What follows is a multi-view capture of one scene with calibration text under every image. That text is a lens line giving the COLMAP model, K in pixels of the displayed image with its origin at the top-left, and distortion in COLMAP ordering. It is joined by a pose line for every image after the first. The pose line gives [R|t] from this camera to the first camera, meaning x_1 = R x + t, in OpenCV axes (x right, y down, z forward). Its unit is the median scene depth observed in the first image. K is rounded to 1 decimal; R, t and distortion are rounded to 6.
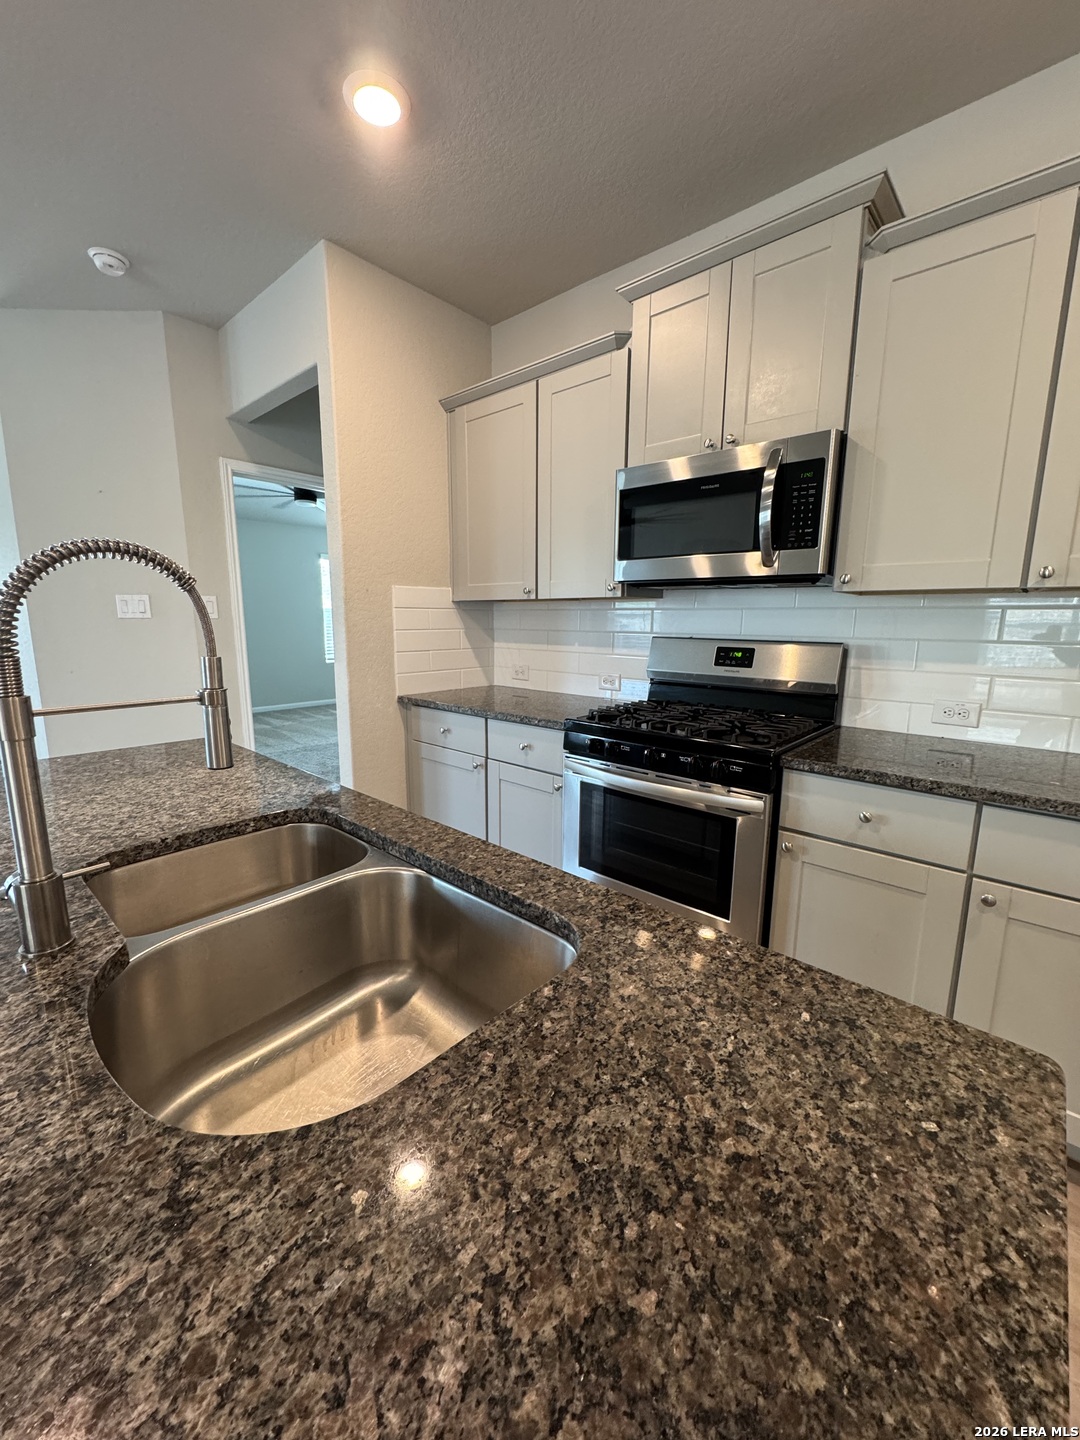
lens RADIAL K [[573.3, 0, 535.3], [0, 573.3, 721.2], [0, 0, 1]] dist [-0.003352, -0.000412]
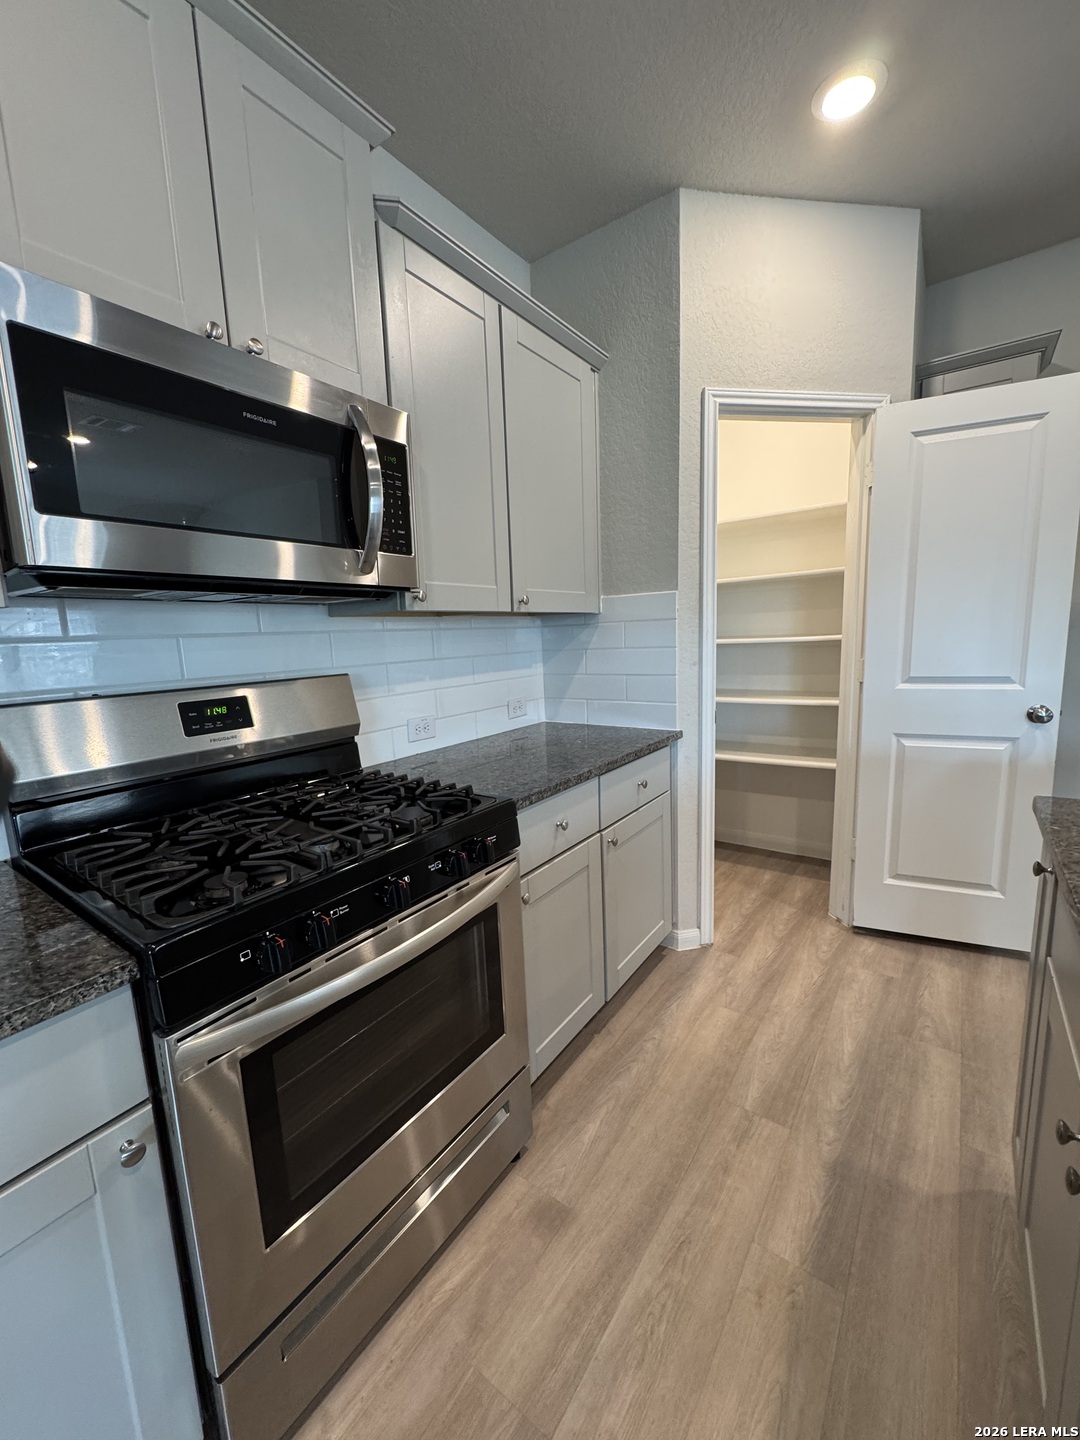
lens RADIAL K [[573.3, 0, 537.2], [0, 573.3, 723.7], [0, 0, 1]] dist [-0.003352, -0.000412]
pose [[-0.109577, -0.162148, 0.980664, -0.336062], [0.212420, 0.959992, 0.182465, -0.171350], [-0.971015, 0.228307, -0.070749, 0.867396]]
